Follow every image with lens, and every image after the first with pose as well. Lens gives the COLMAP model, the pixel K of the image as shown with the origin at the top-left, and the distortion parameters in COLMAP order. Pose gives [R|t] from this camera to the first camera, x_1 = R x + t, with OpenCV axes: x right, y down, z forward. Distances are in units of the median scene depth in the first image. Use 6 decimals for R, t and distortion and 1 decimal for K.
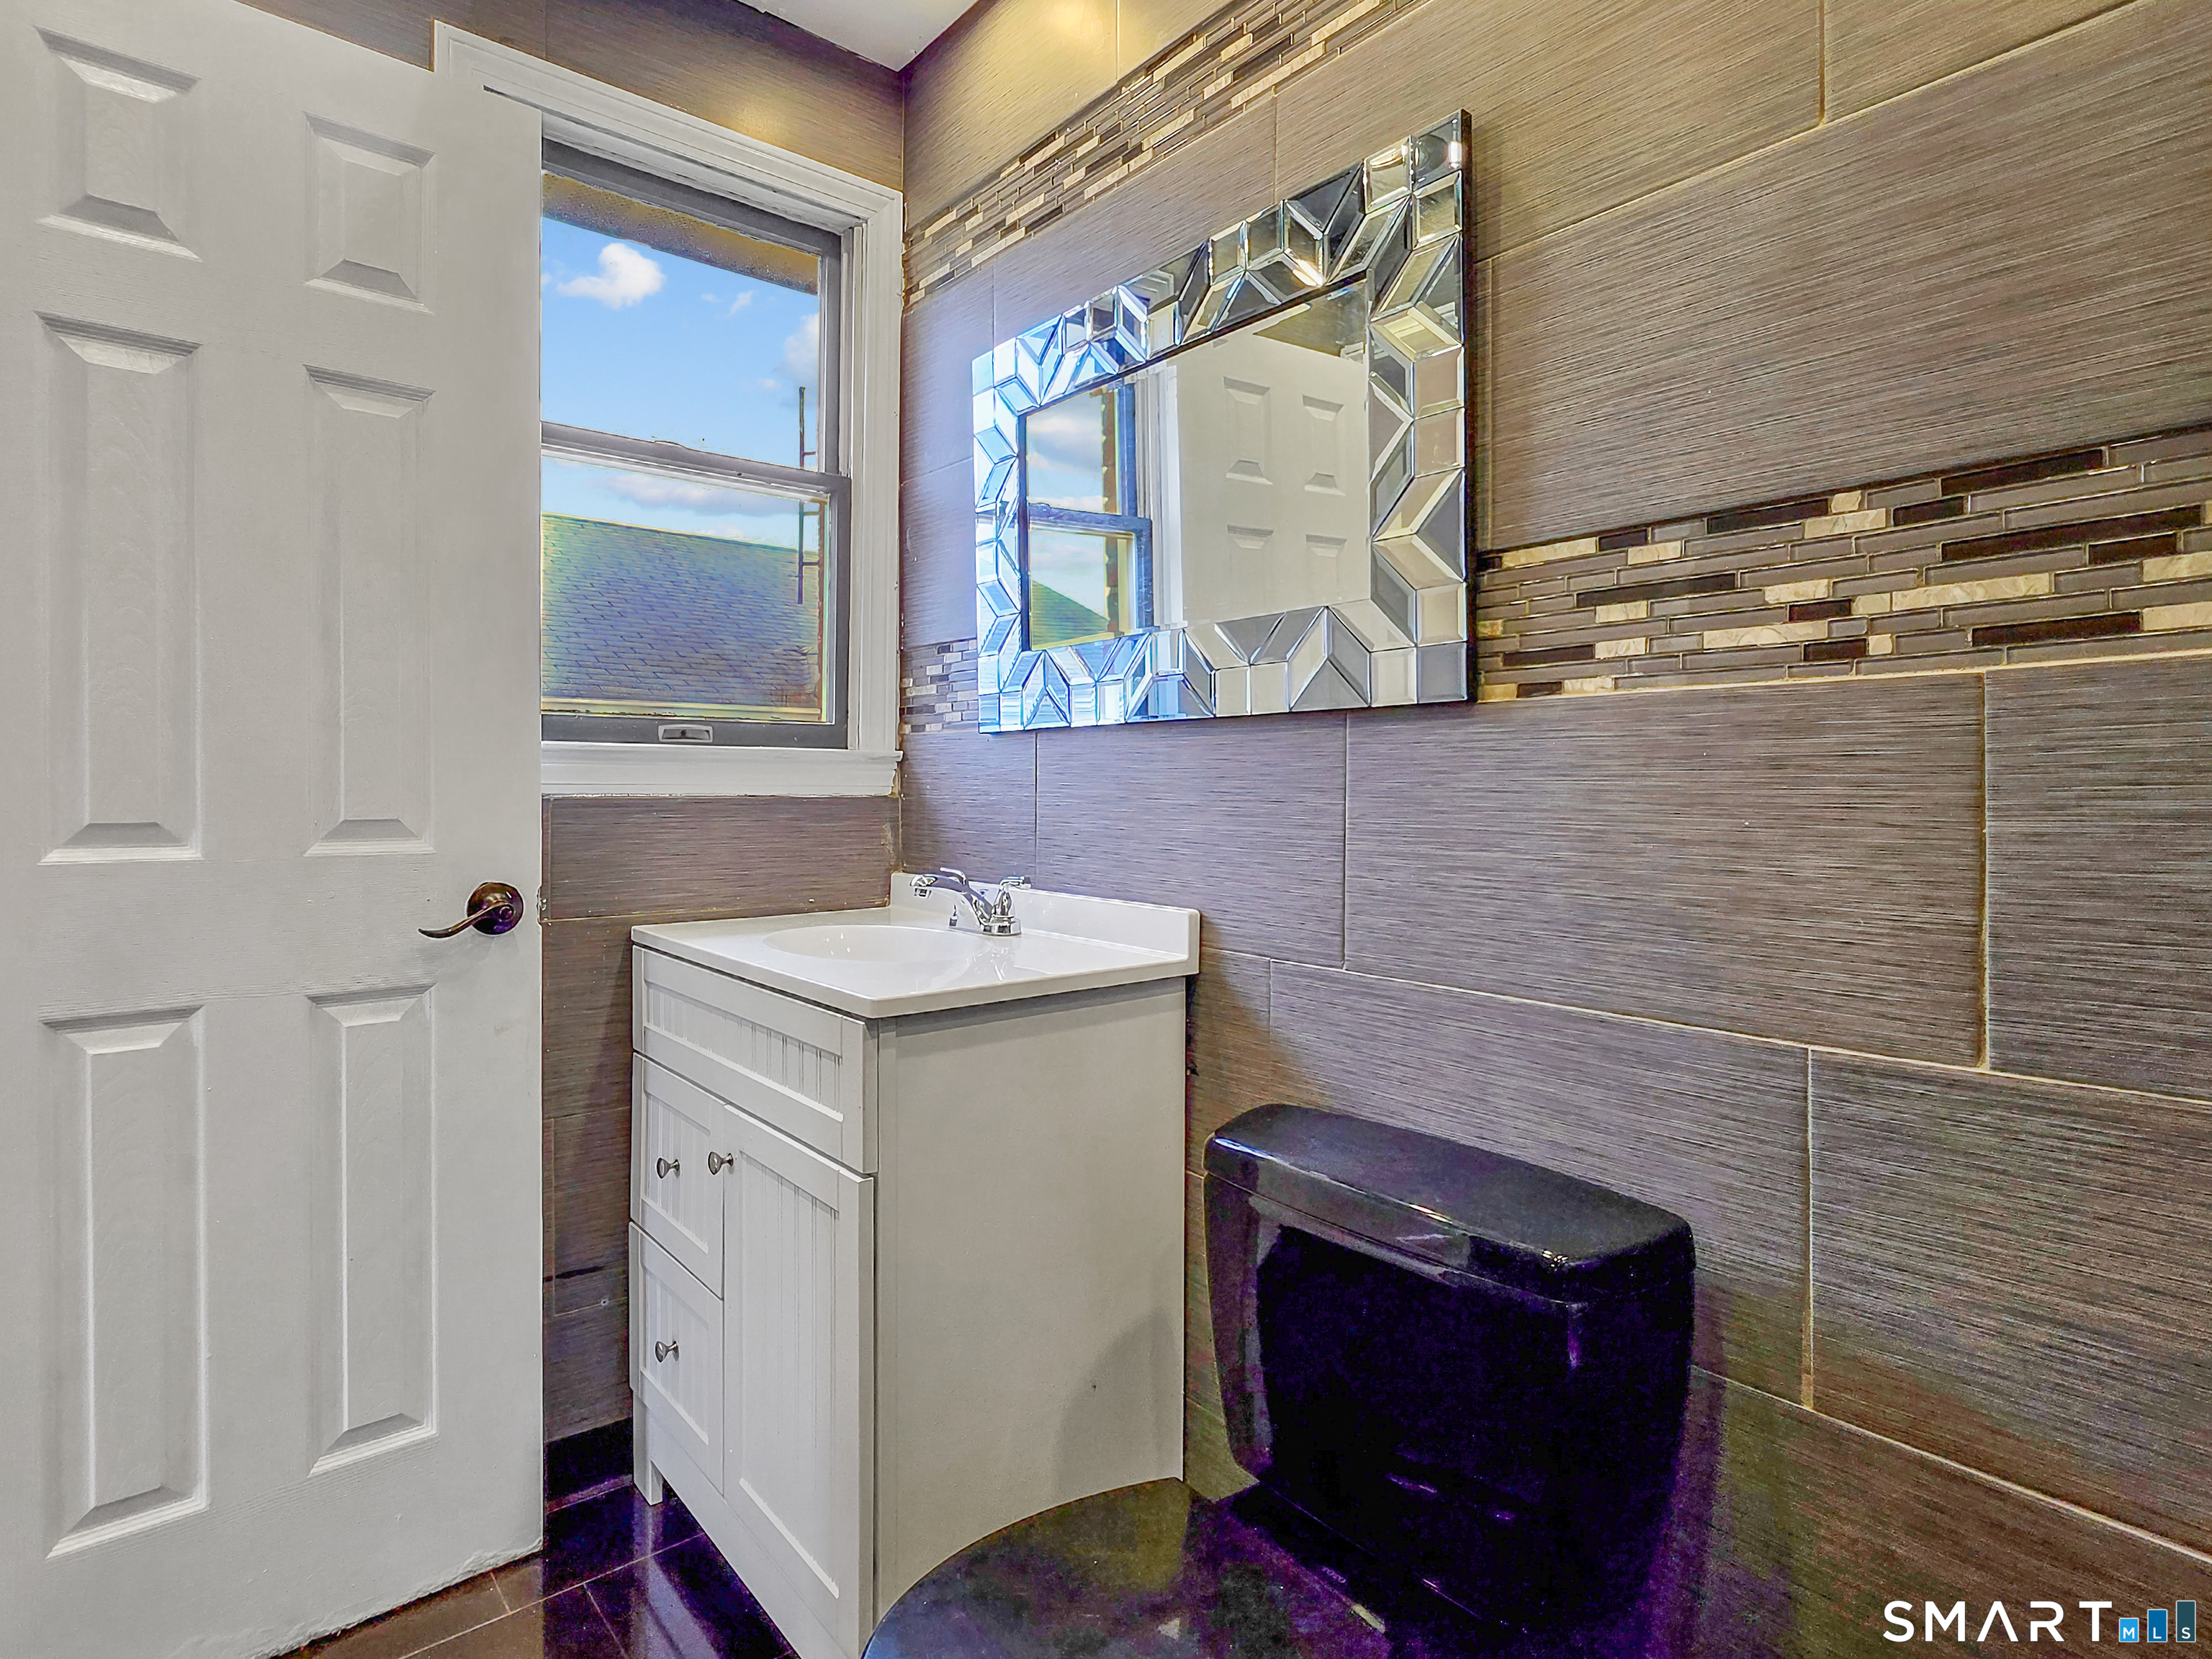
lens RADIAL K [[1158.2, 0, 1090.2], [0, 1158.2, 778.7], [0, 0, 1]] dist [-0.005546, -0.001839]
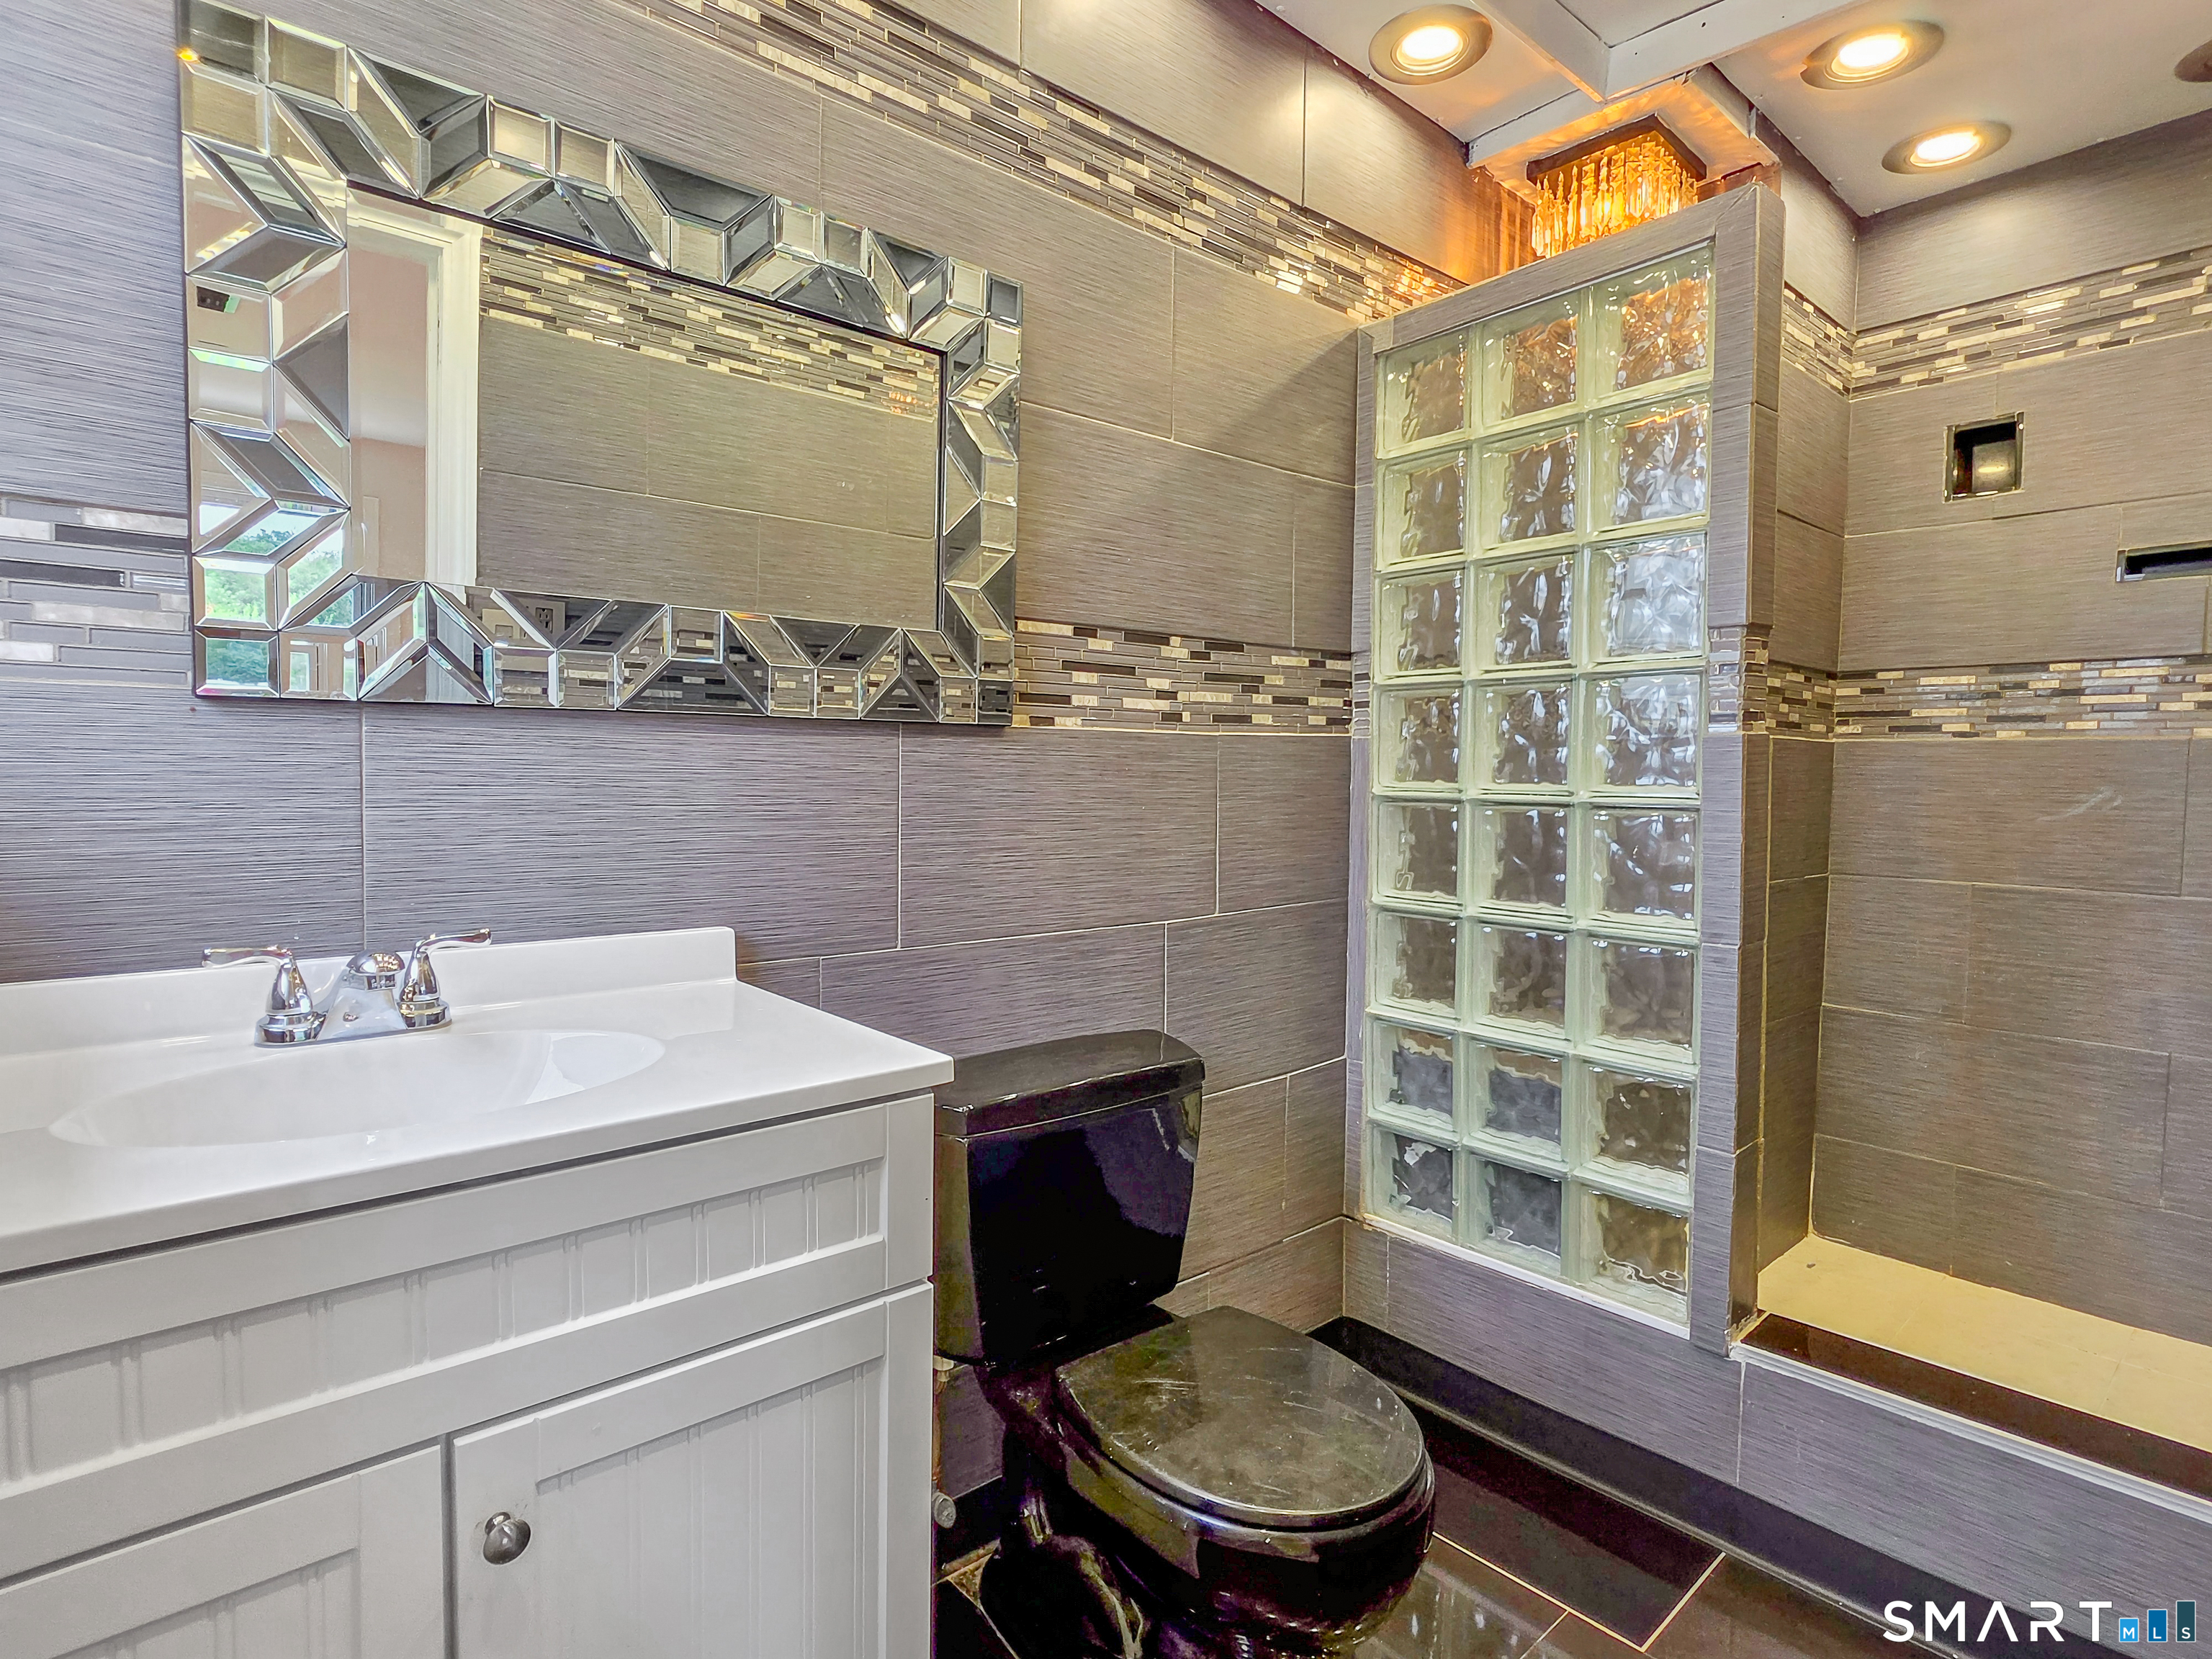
lens RADIAL K [[1158.2, 0, 1104.7], [0, 1158.2, 825.5], [0, 0, 1]] dist [-0.005546, -0.001839]
pose [[-0.032497, -0.047010, 0.998366, -1.165852], [-0.012983, 0.998829, 0.046609, -0.016181], [-0.999388, -0.011447, -0.033069, 1.047353]]
